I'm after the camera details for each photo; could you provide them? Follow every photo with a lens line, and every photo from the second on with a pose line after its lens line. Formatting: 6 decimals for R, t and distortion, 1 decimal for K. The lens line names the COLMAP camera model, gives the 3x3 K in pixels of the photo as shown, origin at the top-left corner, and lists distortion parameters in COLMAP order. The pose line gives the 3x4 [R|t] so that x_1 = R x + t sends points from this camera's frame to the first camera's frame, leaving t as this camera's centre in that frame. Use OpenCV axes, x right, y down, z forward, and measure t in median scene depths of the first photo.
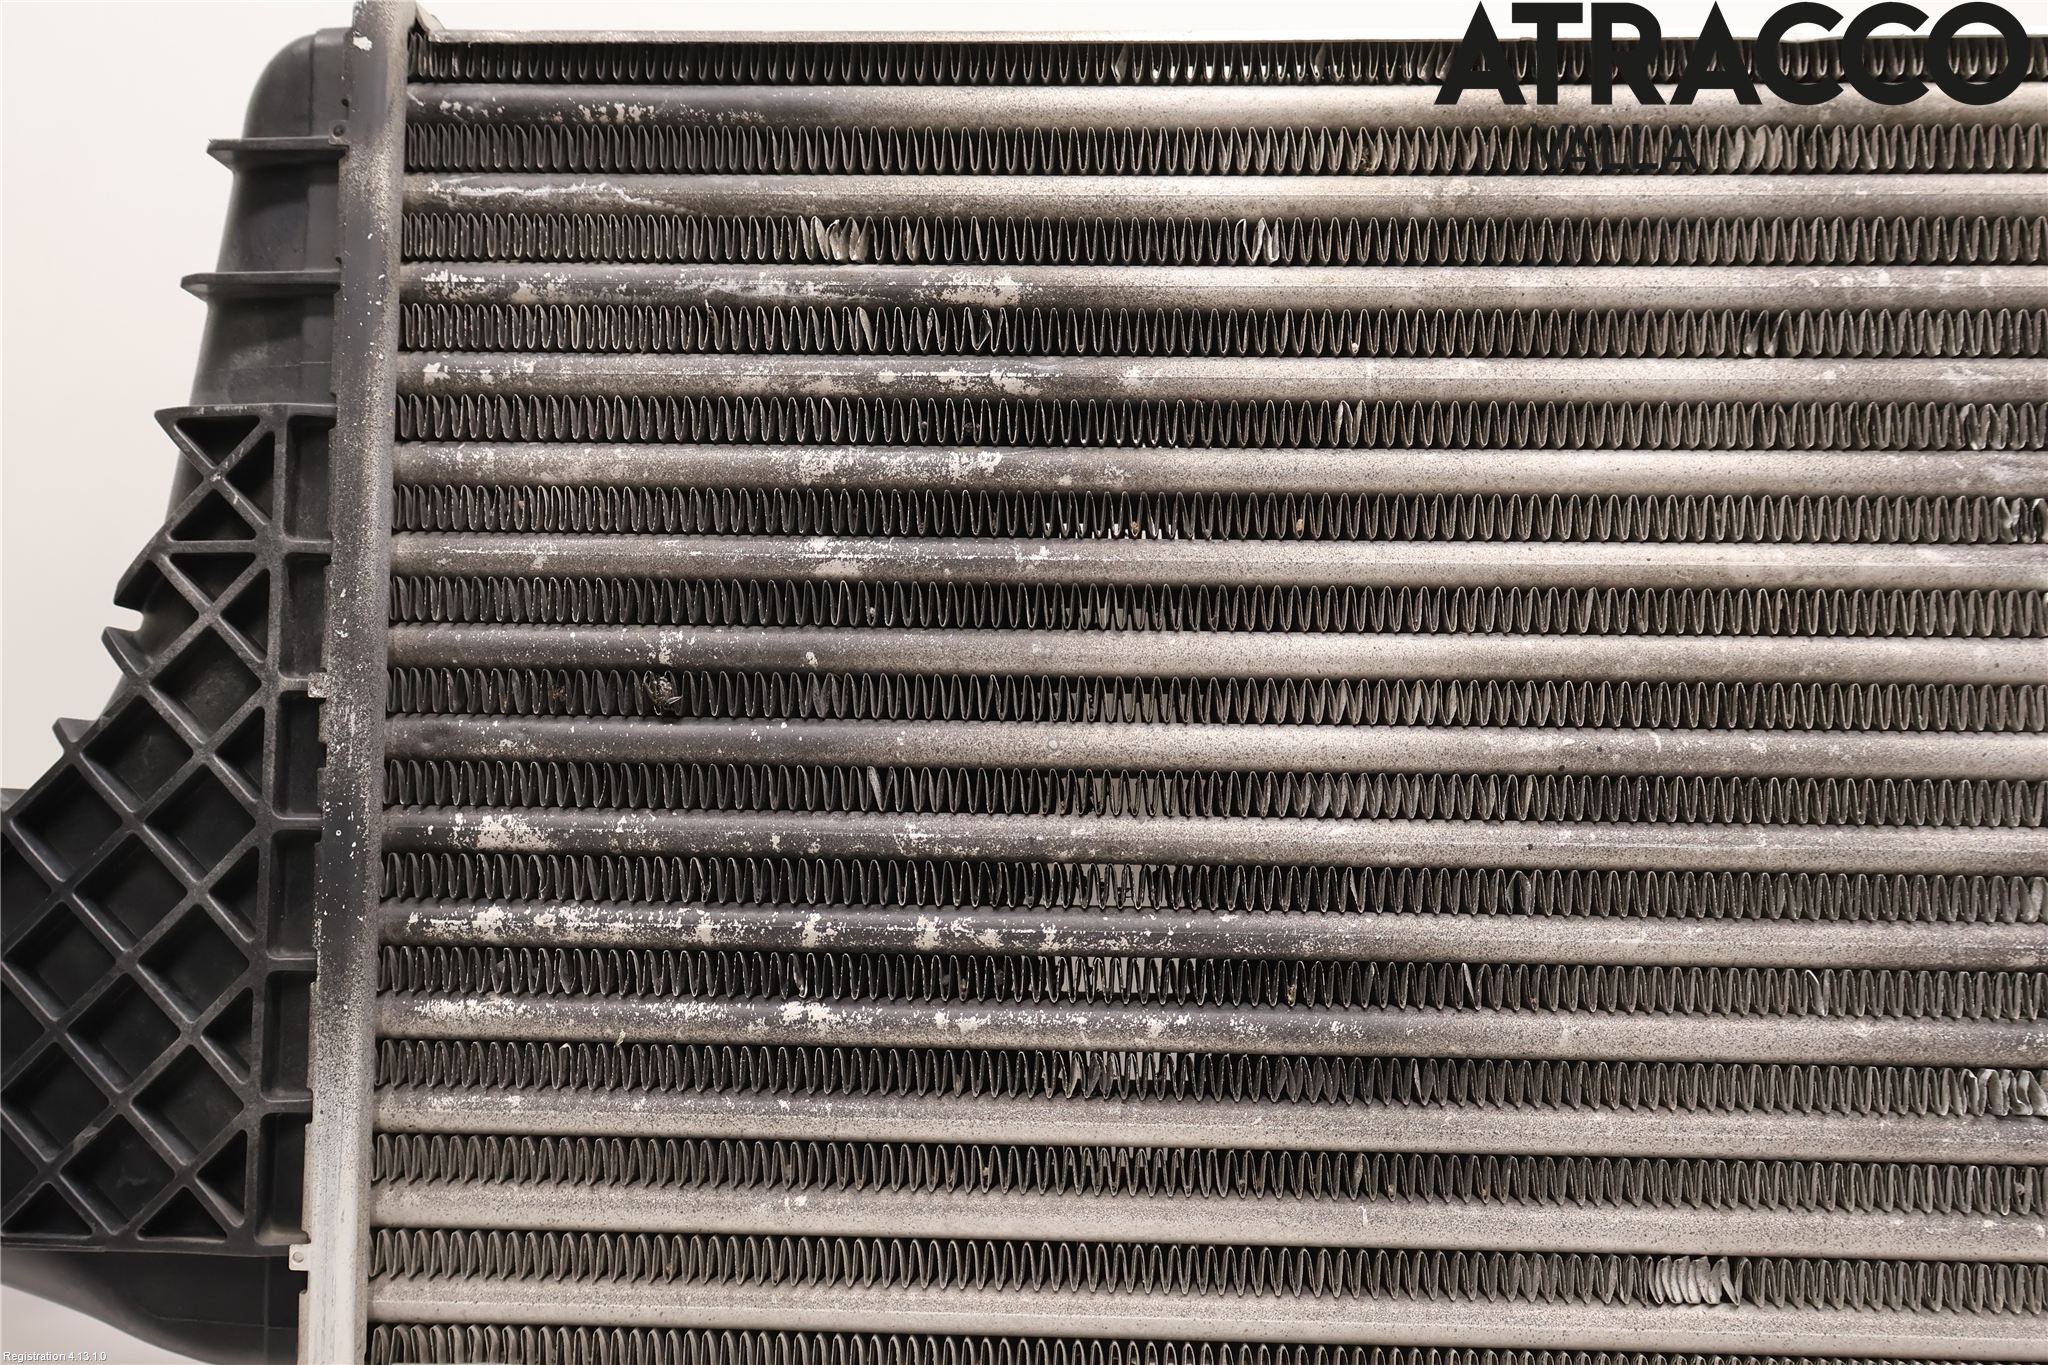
lens RADIAL K [[2355.9, 0, 1026.3], [0, 2355.9, 694.4], [0, 0, 1]] dist [0.032433, 0.000000]
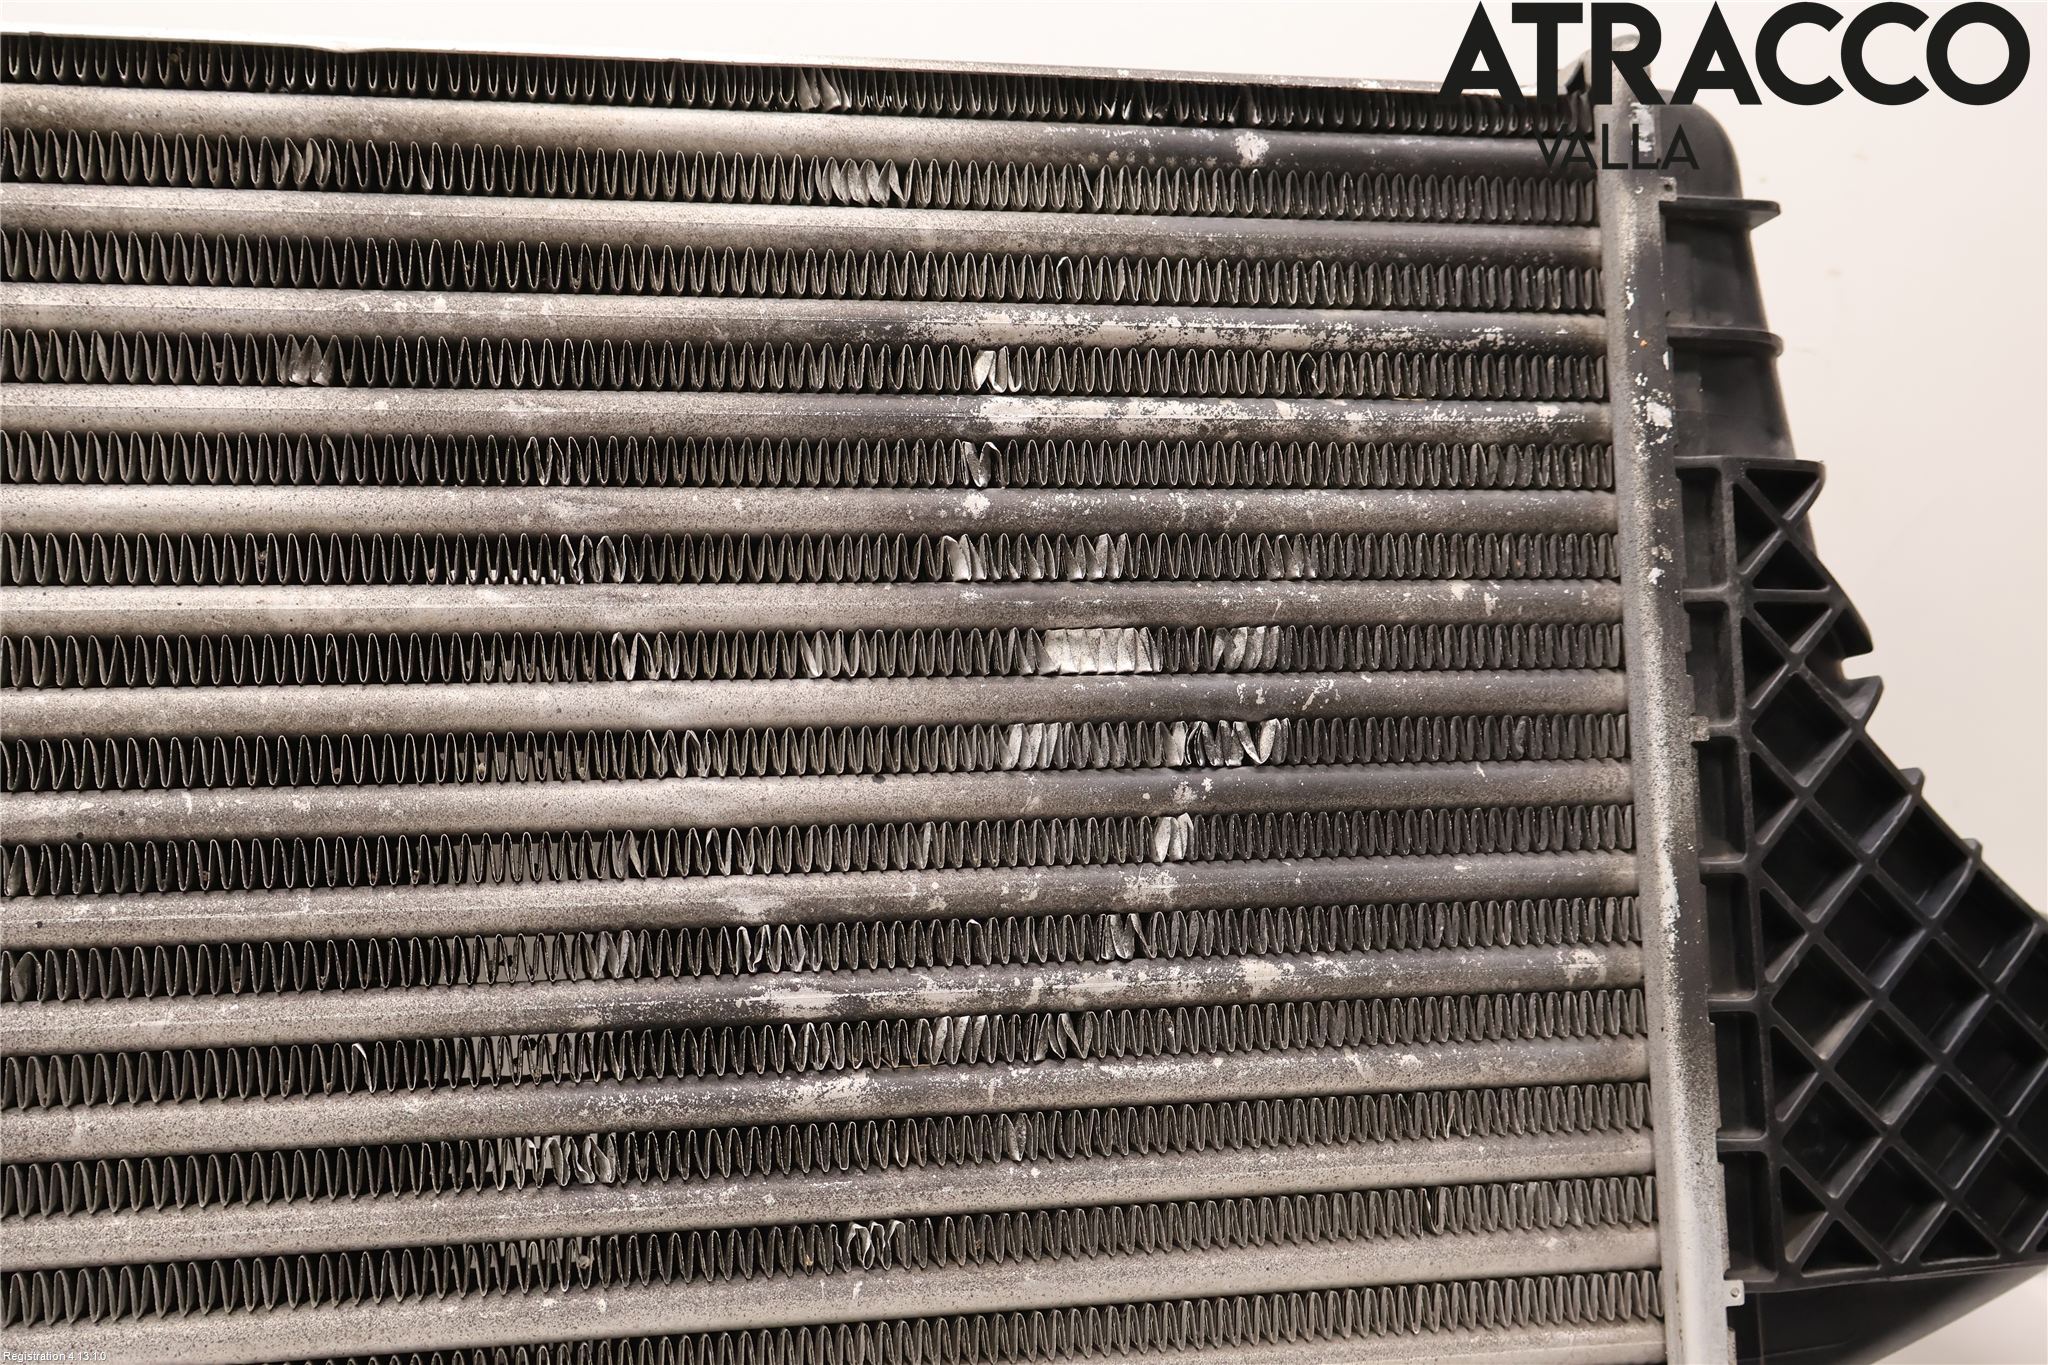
lens RADIAL K [[2461.9, 0, 1023.7], [0, 2461.9, 667.9], [0, 0, 1]] dist [0.024329, 0.000000]
pose [[0.970331, -0.019097, 0.241025, 0.352163], [0.026757, 0.999234, -0.028549, 0.003846], [-0.240296, 0.034151, 0.970099, -0.007058]]
